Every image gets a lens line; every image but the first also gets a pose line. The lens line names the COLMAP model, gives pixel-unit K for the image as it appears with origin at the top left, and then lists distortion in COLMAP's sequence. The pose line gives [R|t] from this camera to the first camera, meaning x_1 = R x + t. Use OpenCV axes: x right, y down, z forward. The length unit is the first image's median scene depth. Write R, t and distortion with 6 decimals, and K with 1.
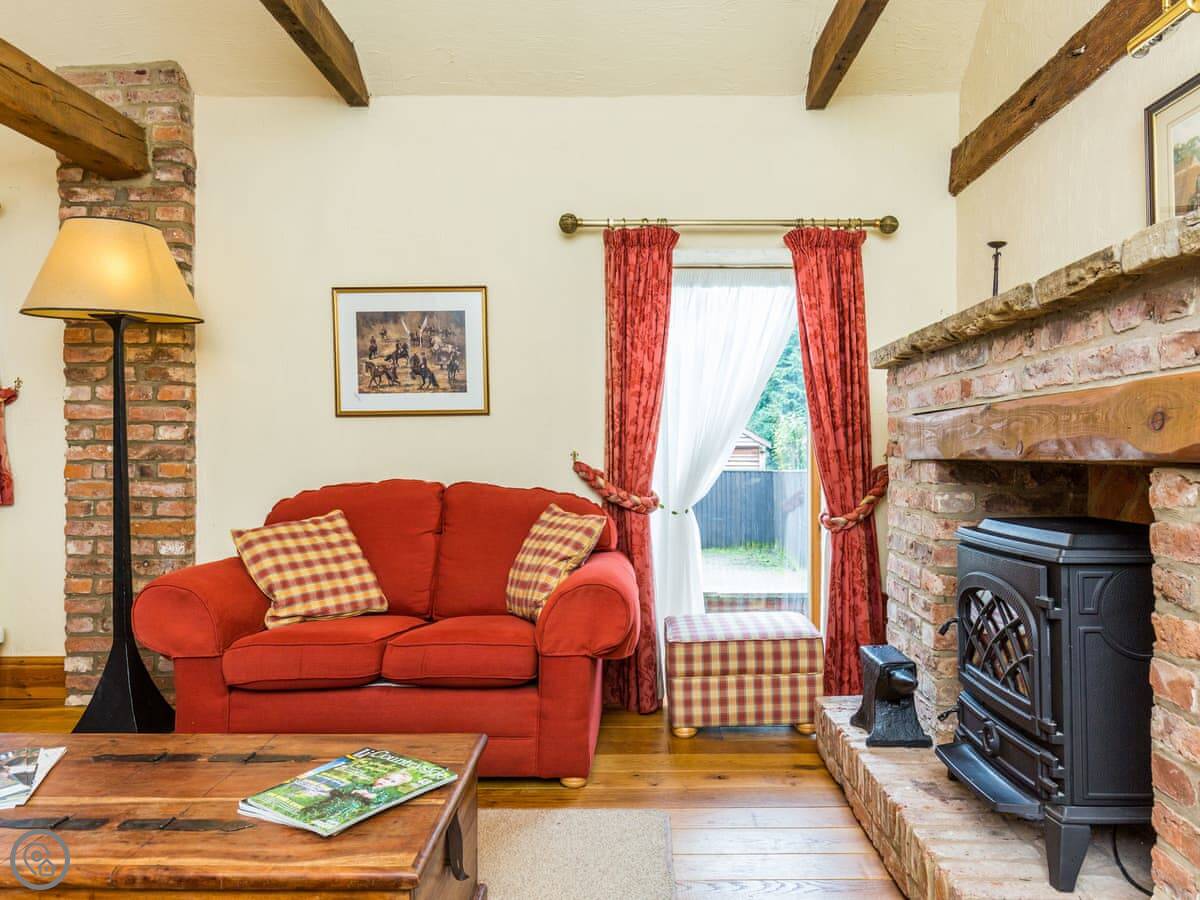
lens RADIAL K [[832.8, 0, 636.7], [0, 832.8, 450.3], [0, 0, 1]] dist [0.002888, -0.000008]
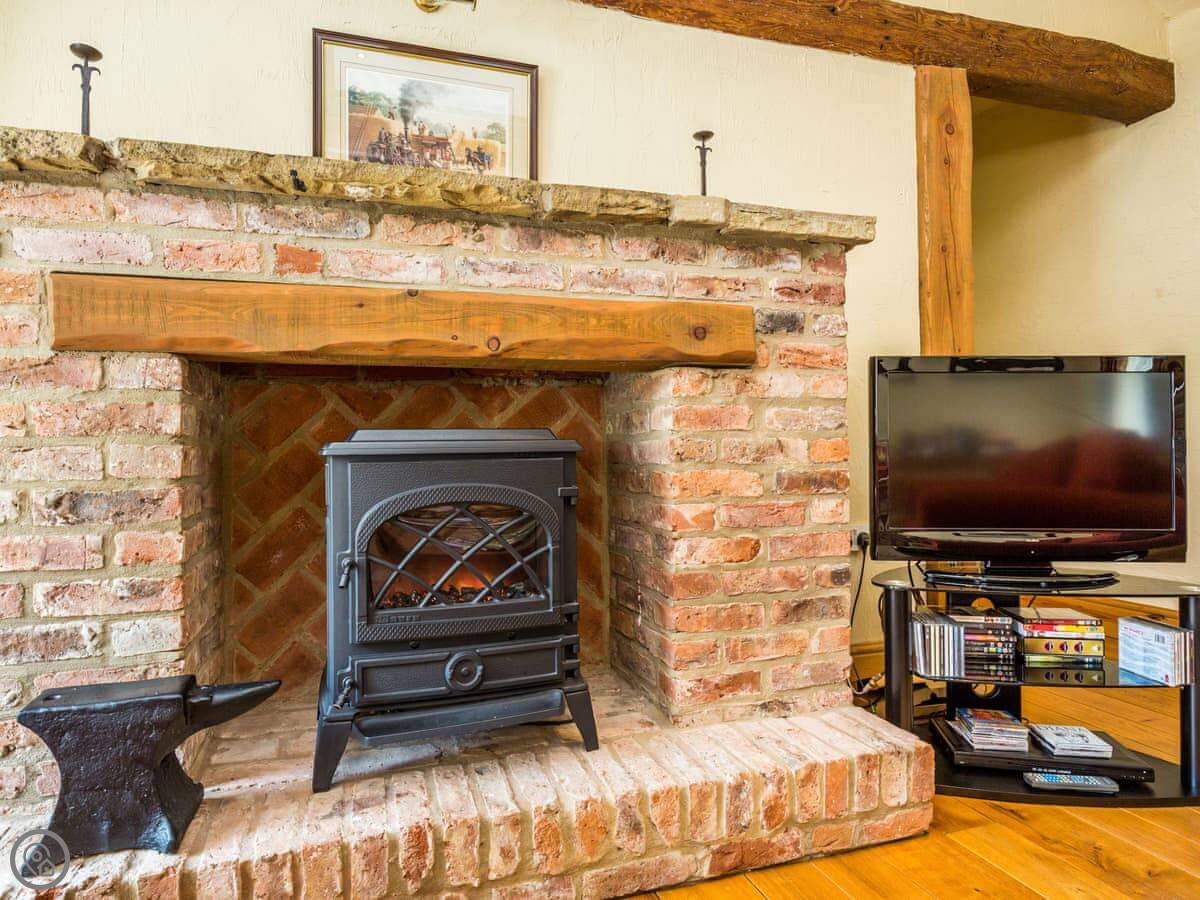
lens RADIAL K [[696.7, 0, 562.0], [0, 696.7, 442.6], [0, 0, 1]] dist [-0.000587, -0.000302]
pose [[-0.299484, 0.016193, 0.953964, -0.176602], [0.012369, 0.999838, -0.013089, 0.066413], [-0.954021, 0.007879, -0.299635, 0.640512]]
